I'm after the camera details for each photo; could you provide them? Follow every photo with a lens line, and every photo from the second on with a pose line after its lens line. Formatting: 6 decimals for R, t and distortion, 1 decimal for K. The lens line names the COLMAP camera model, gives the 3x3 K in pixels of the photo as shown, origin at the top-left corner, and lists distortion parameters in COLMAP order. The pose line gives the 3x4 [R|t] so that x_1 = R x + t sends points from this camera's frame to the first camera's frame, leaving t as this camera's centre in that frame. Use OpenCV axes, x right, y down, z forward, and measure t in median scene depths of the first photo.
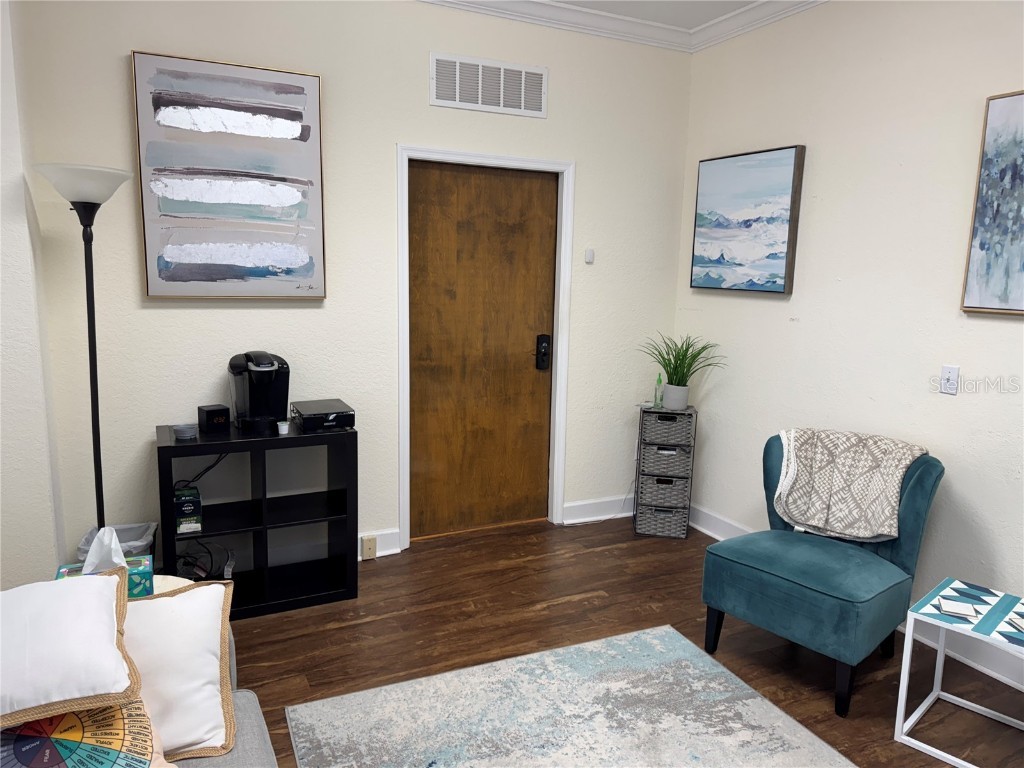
lens RADIAL K [[709.0, 0, 514.1], [0, 709.0, 394.5], [0, 0, 1]] dist [0.067418, -0.092752]
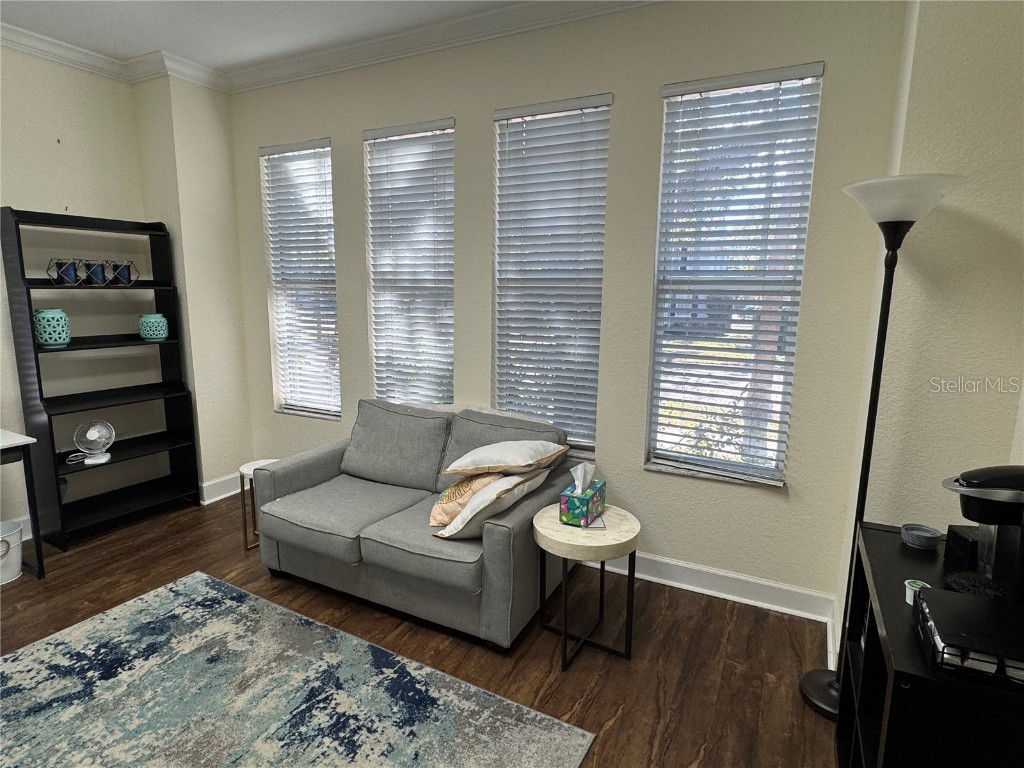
lens RADIAL K [[561.0, 0, 511.8], [0, 561.0, 387.9], [0, 0, 1]] dist [-0.001916, -0.002106]
pose [[-0.798477, 0.076241, -0.597178, 0.153693], [-0.130346, 0.946526, 0.295125, -0.175695], [0.587745, 0.313490, -0.745842, 1.047013]]
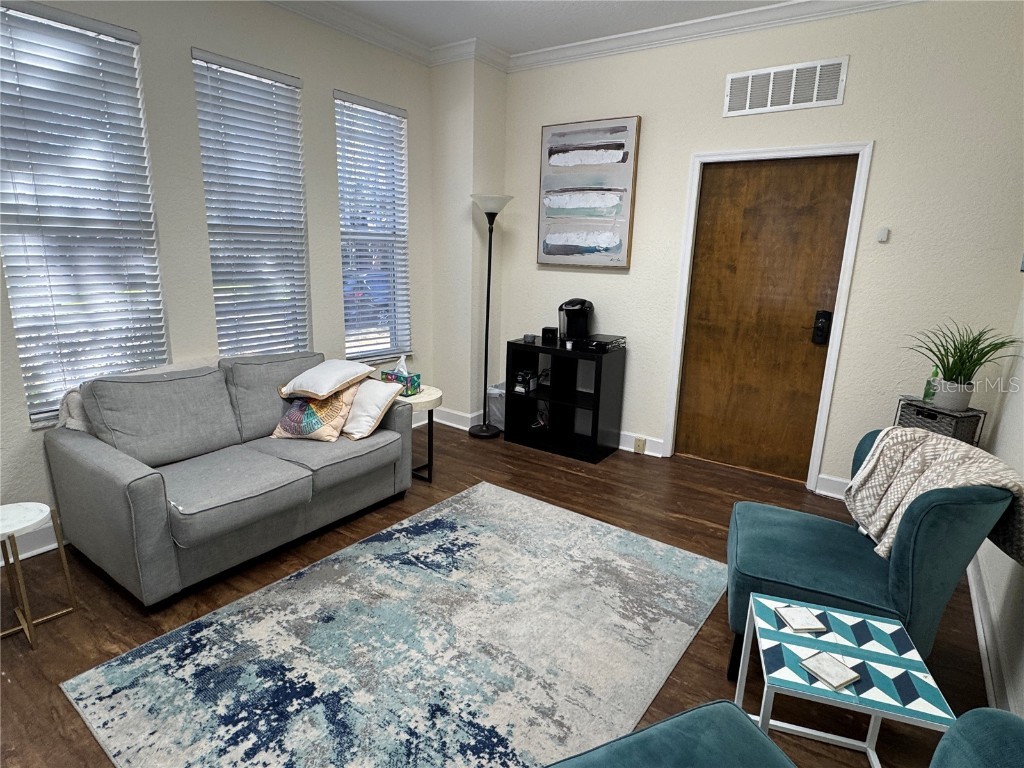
lens RADIAL K [[561.0, 0, 511.8], [0, 561.0, 387.9], [0, 0, 1]] dist [-0.001916, -0.002106]
pose [[0.487538, 0.203561, -0.849041, 0.701925], [-0.168222, 0.976122, 0.137433, -0.011099], [0.856743, 0.075824, 0.510140, 0.229638]]
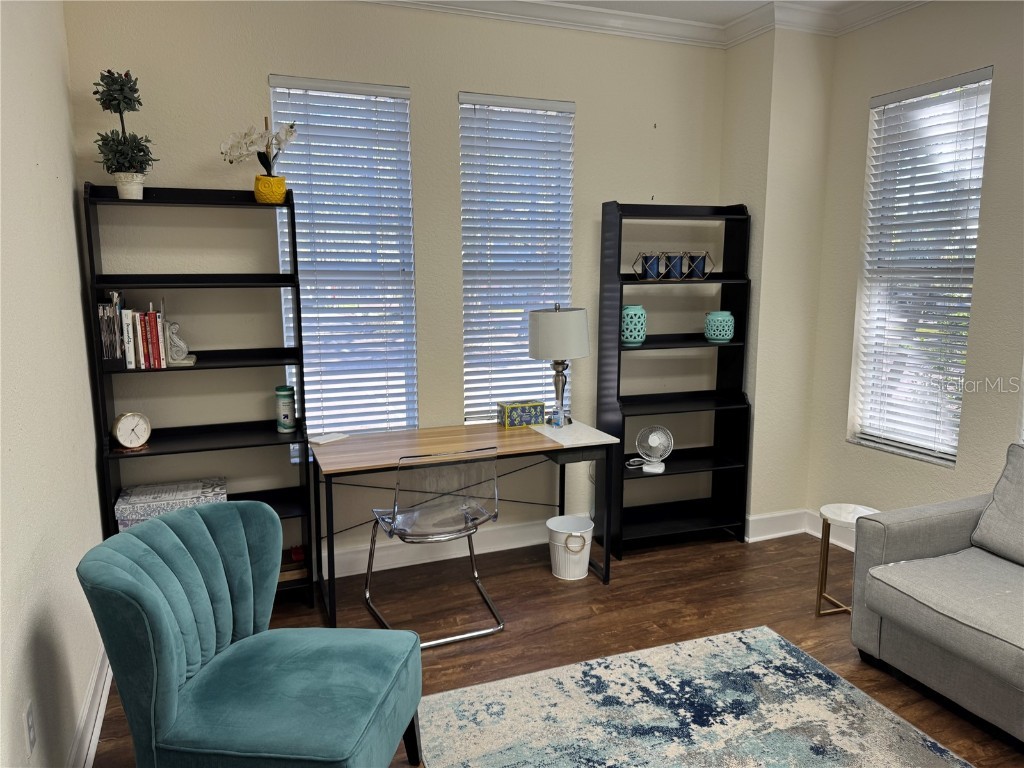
lens RADIAL K [[728.1, 0, 515.9], [0, 728.1, 383.5], [0, 0, 1]] dist [0.066635, -0.076926]
pose [[-0.997960, -0.024751, 0.058855, 0.325039], [-0.004698, 0.947774, 0.318909, -0.176416], [-0.063674, 0.317981, -0.945956, 1.008118]]
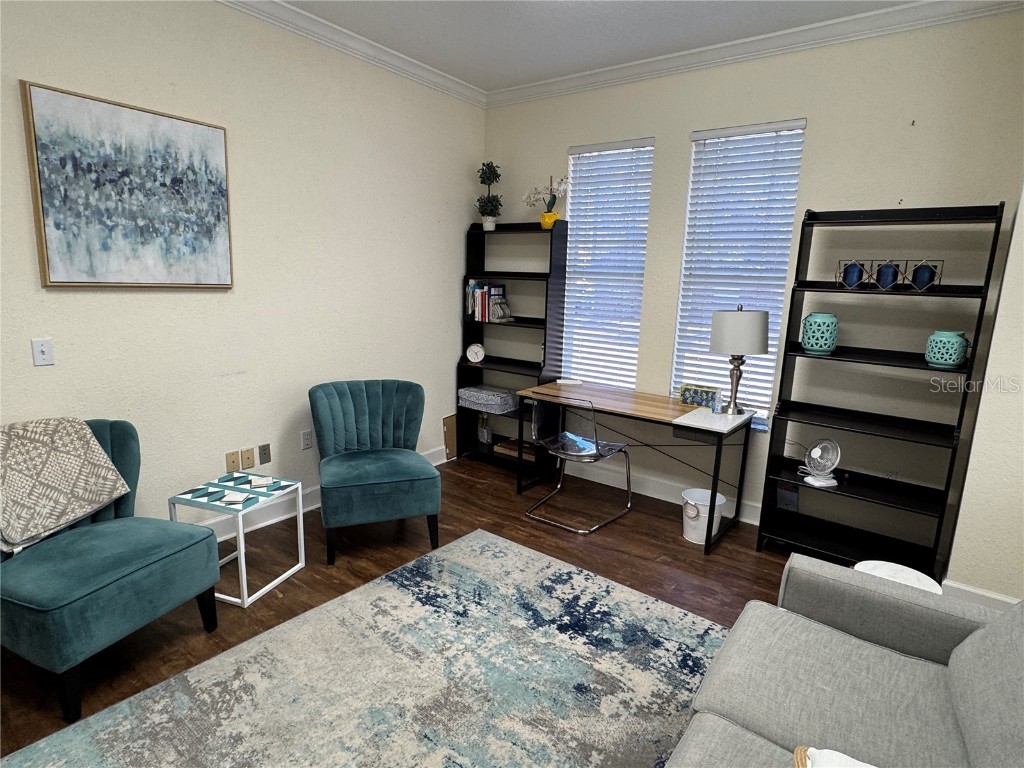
lens RADIAL K [[561.0, 0, 511.8], [0, 561.0, 387.9], [0, 0, 1]] dist [-0.001916, -0.002106]
pose [[-0.456876, -0.207507, 0.864988, -0.387981], [0.109473, 0.951902, 0.286179, -0.117415], [-0.882768, 0.225442, -0.412185, 0.667116]]
